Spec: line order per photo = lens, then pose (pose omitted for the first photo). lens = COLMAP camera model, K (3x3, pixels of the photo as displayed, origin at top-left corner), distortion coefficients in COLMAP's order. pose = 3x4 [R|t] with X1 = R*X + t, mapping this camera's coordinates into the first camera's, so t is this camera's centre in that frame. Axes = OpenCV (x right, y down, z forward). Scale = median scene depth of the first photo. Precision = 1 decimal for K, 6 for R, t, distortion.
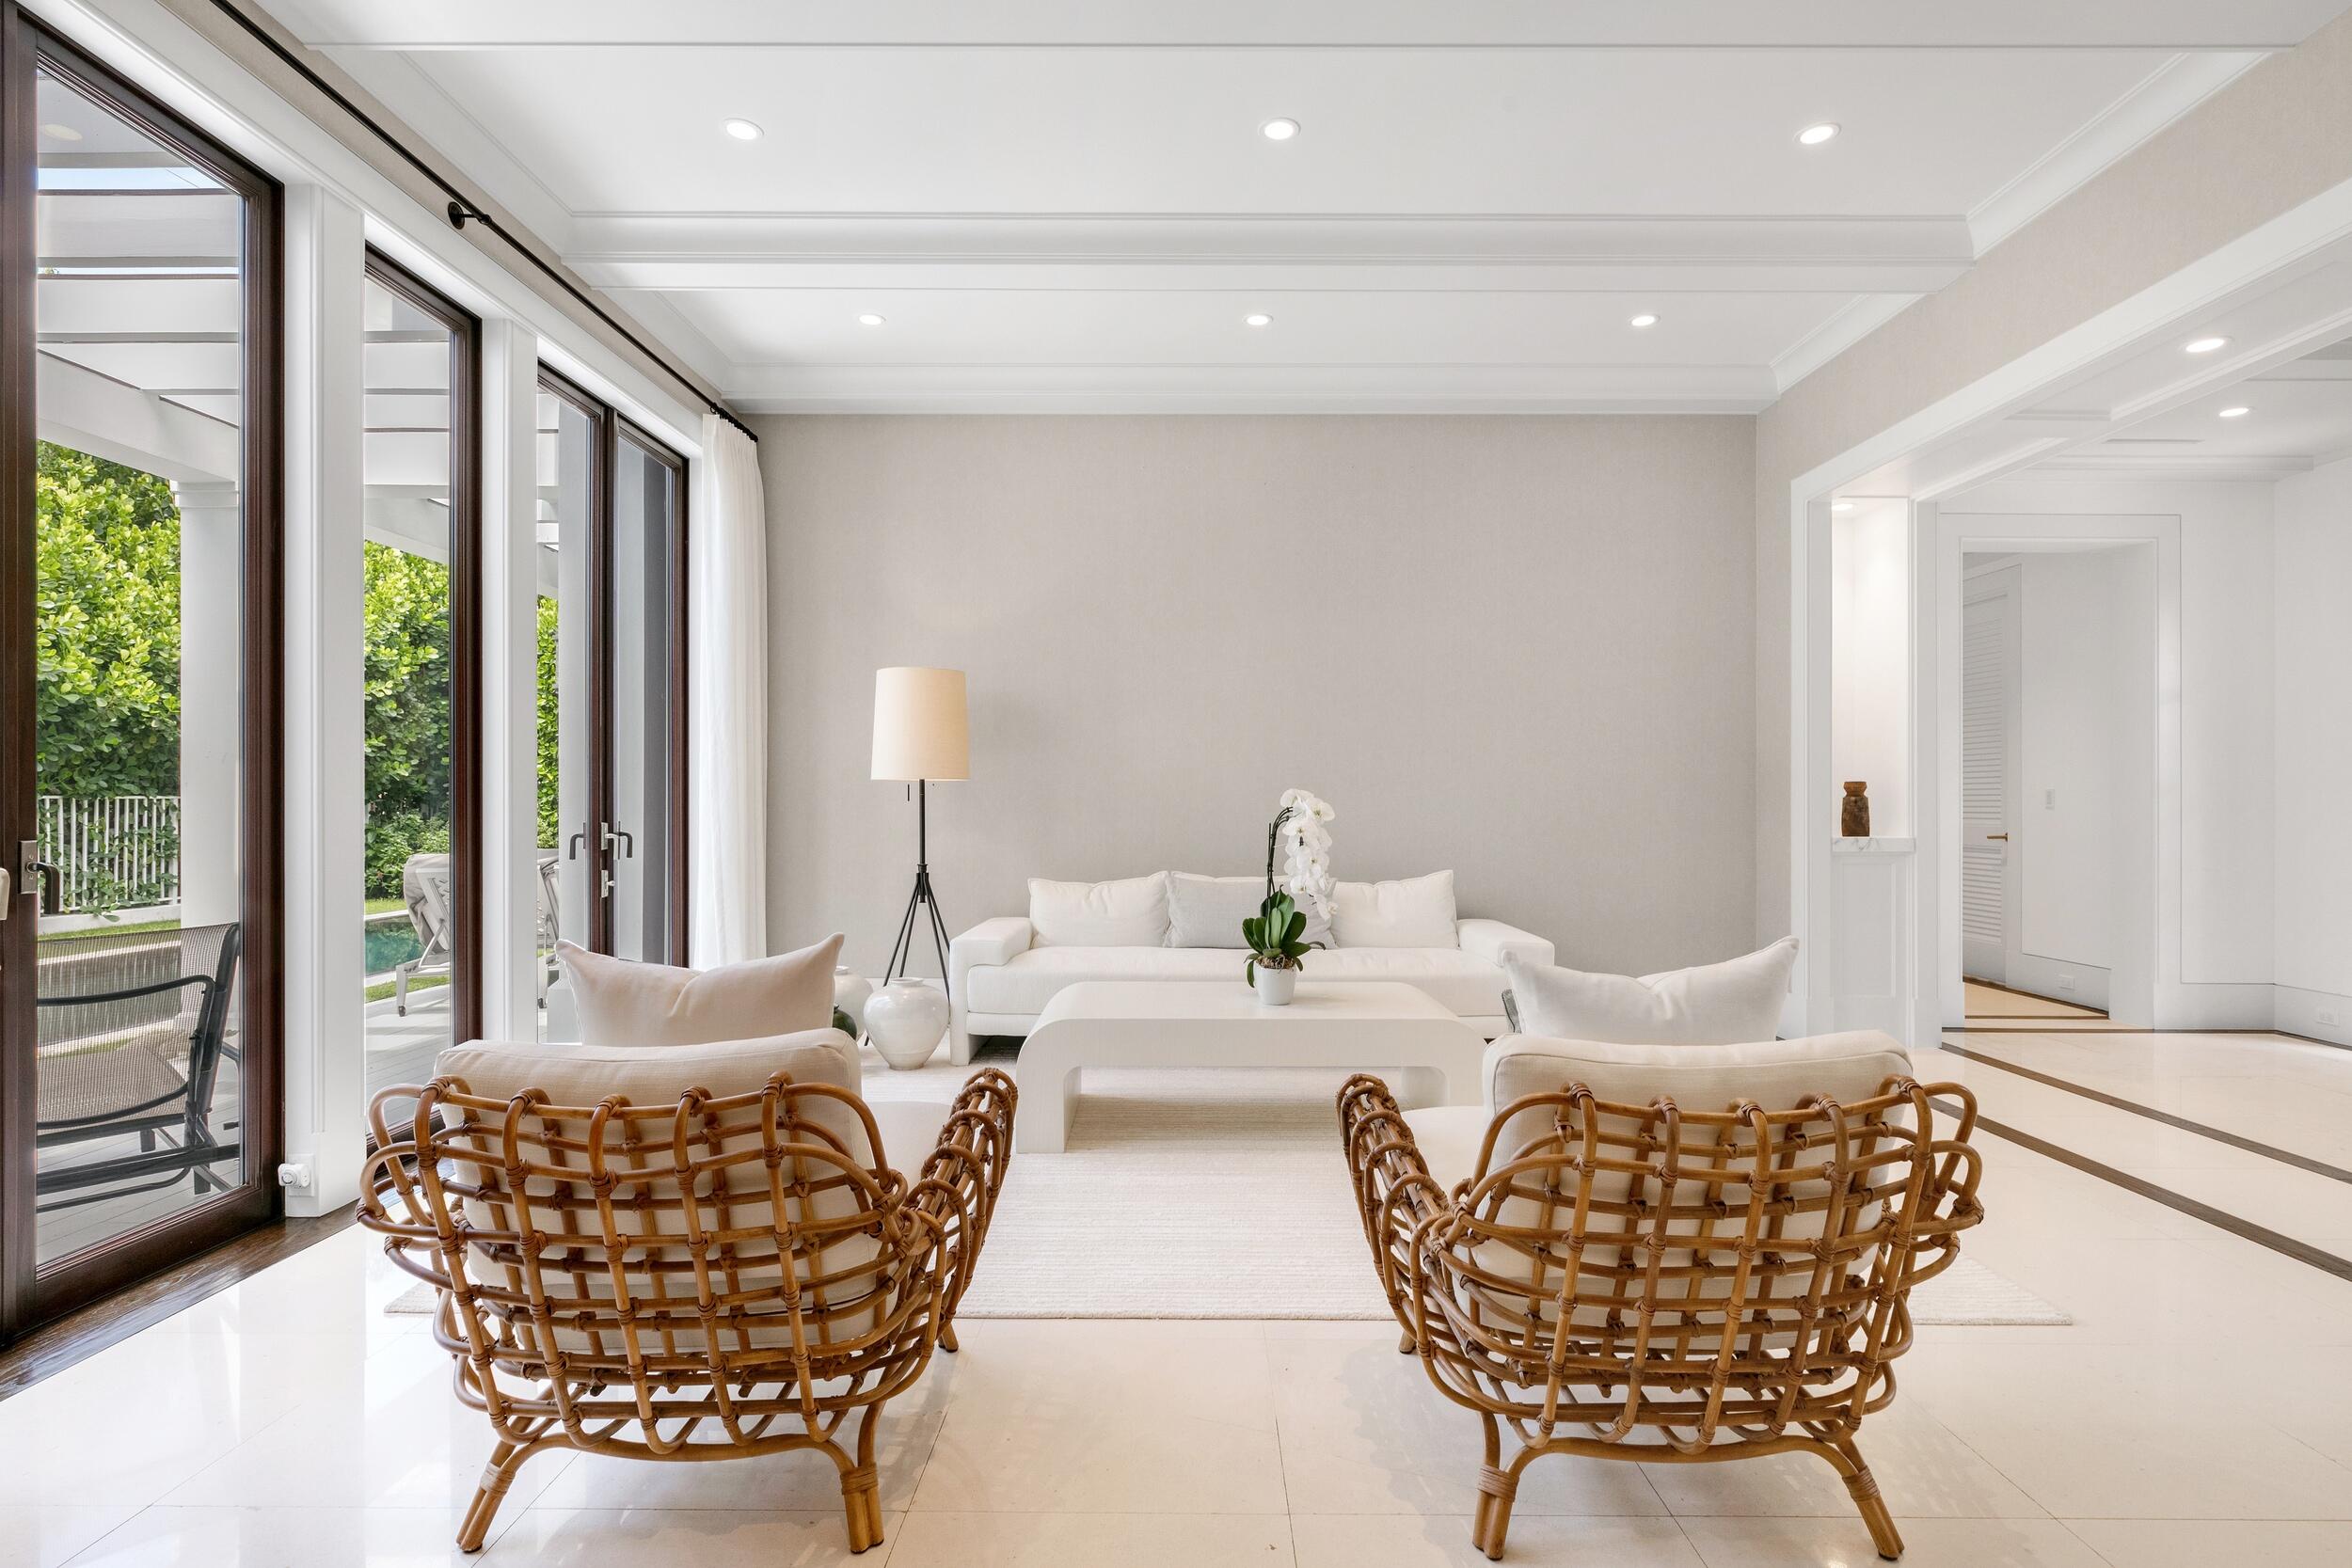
lens RADIAL K [[1164.5, 0, 1171.8], [0, 1164.5, 802.3], [0, 0, 1]] dist [-0.001449, -0.000260]
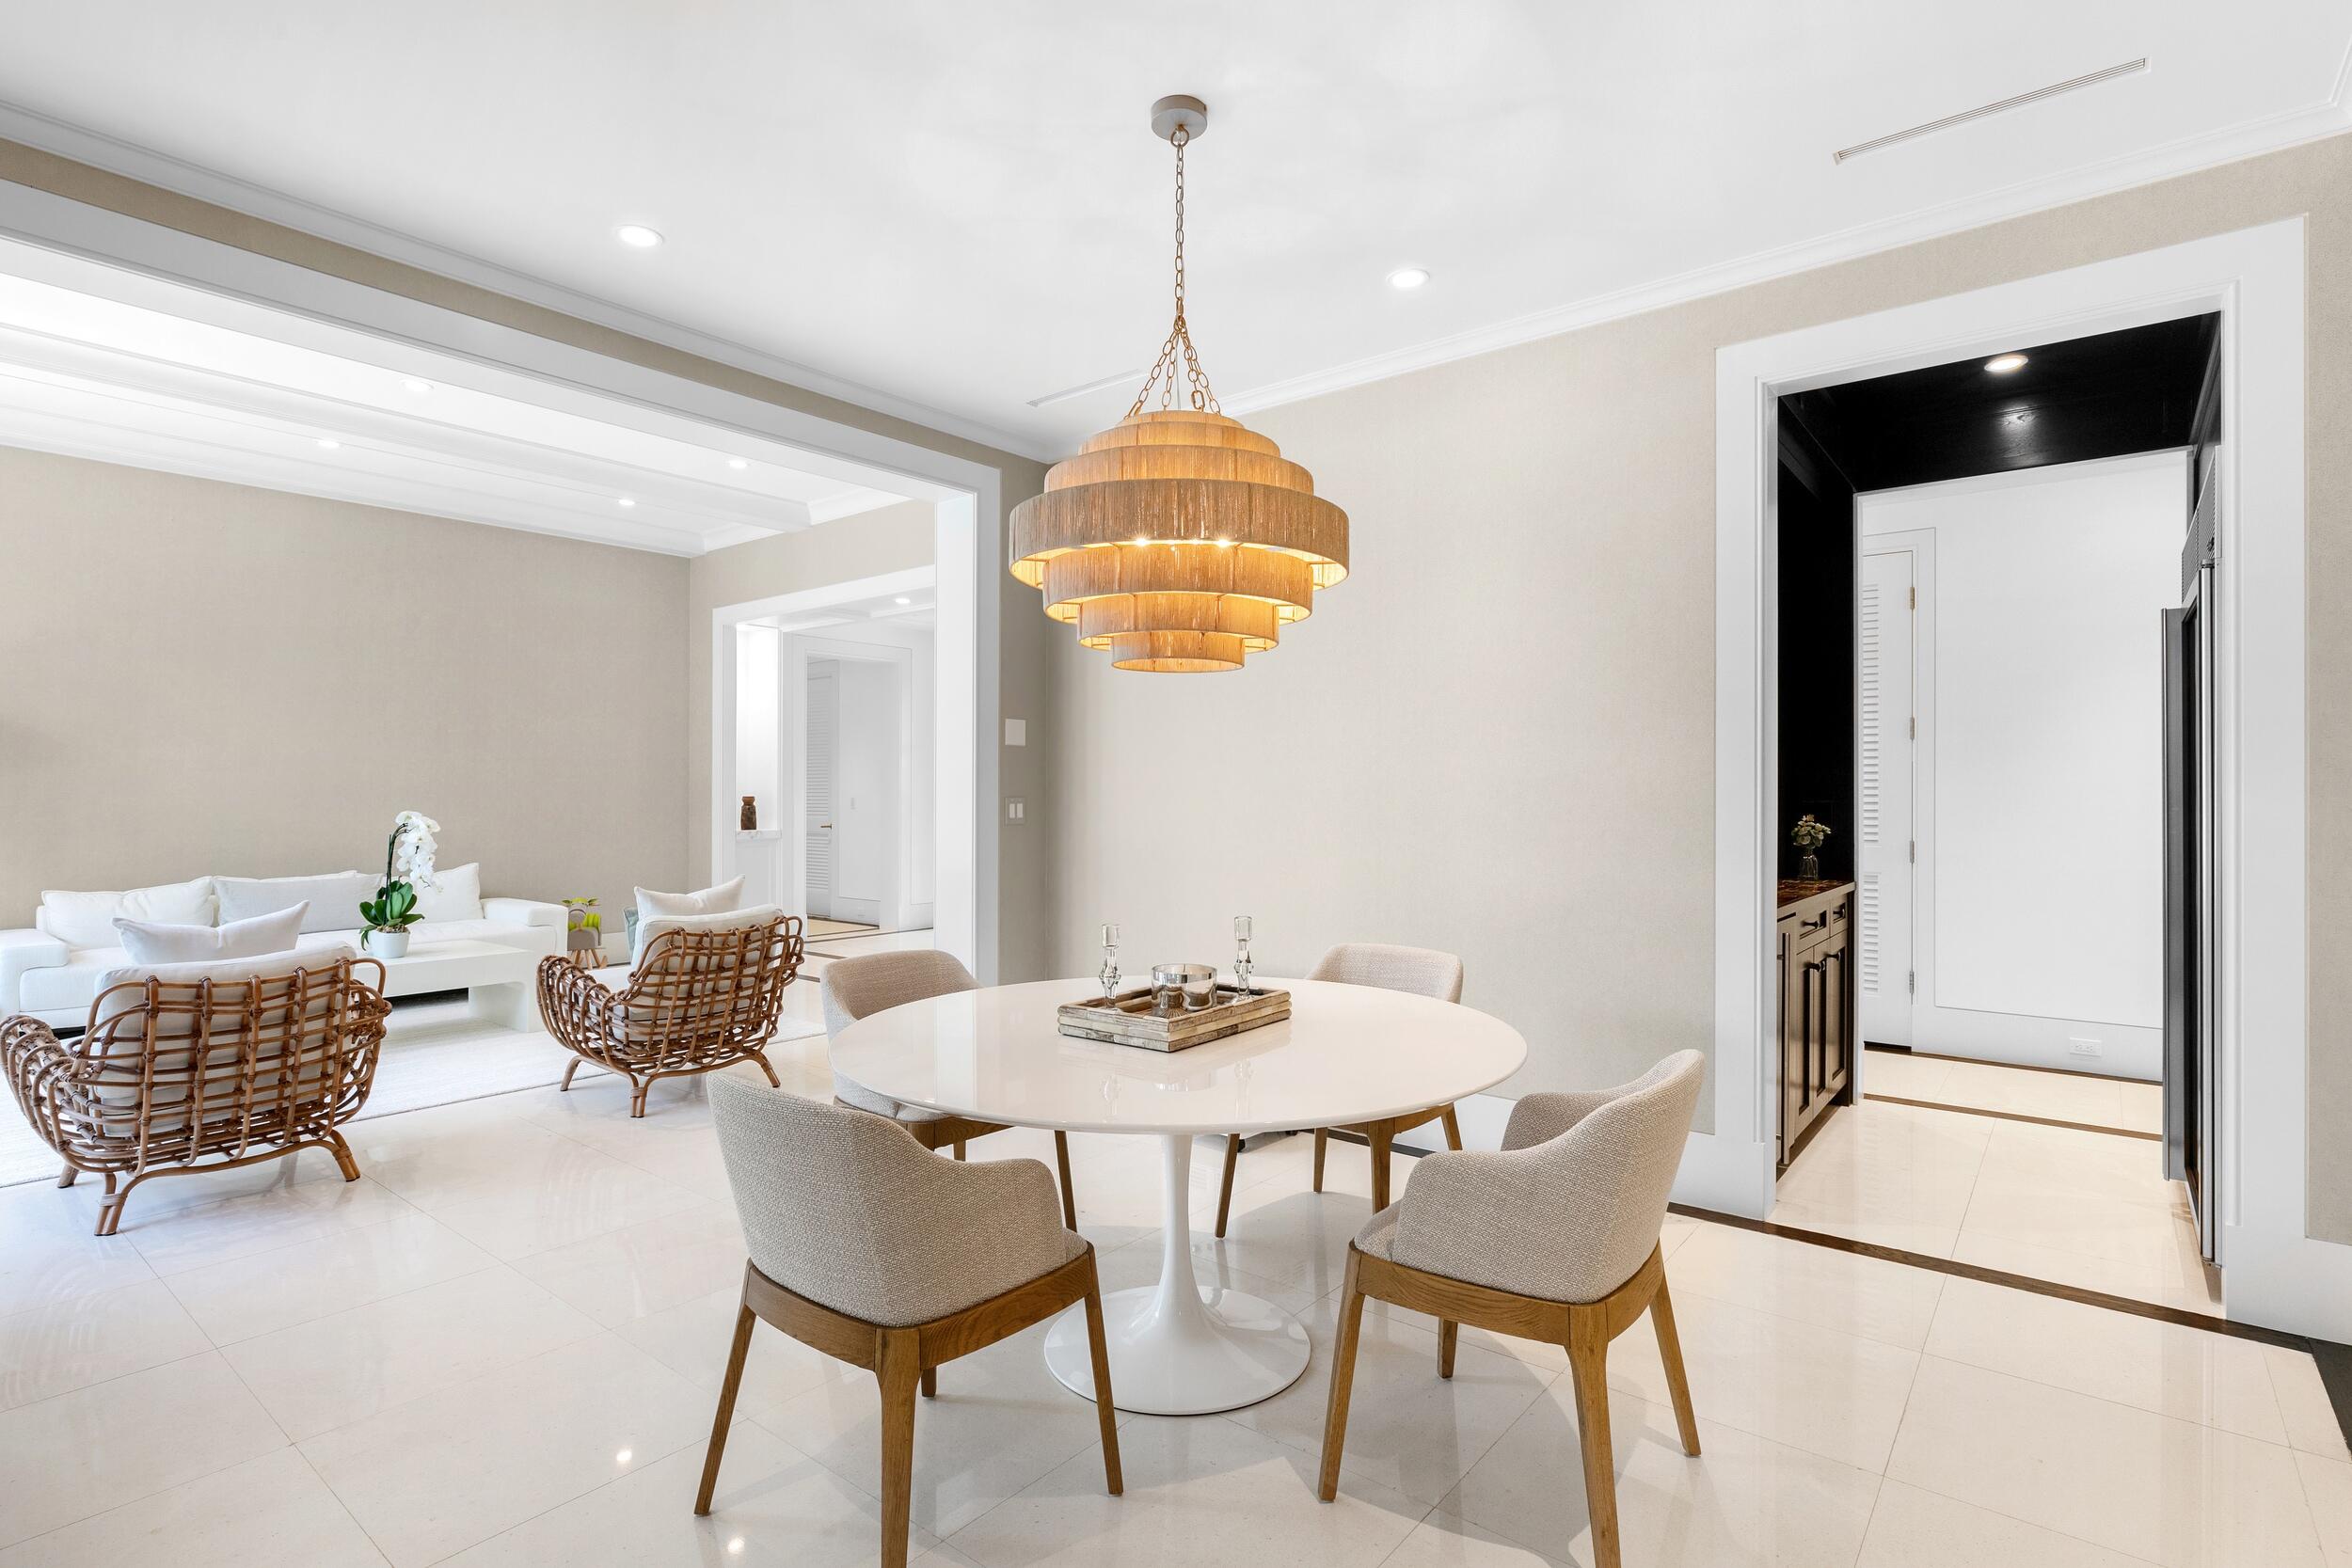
lens RADIAL K [[1164.5, 0, 1199.7], [0, 1164.5, 766.1], [0, 0, 1]] dist [-0.001449, -0.000260]
pose [[0.608306, 0.014026, 0.793579, -0.403938], [0.002253, 0.999809, -0.019397, -0.033325], [-0.793699, 0.013587, 0.608158, -0.618382]]
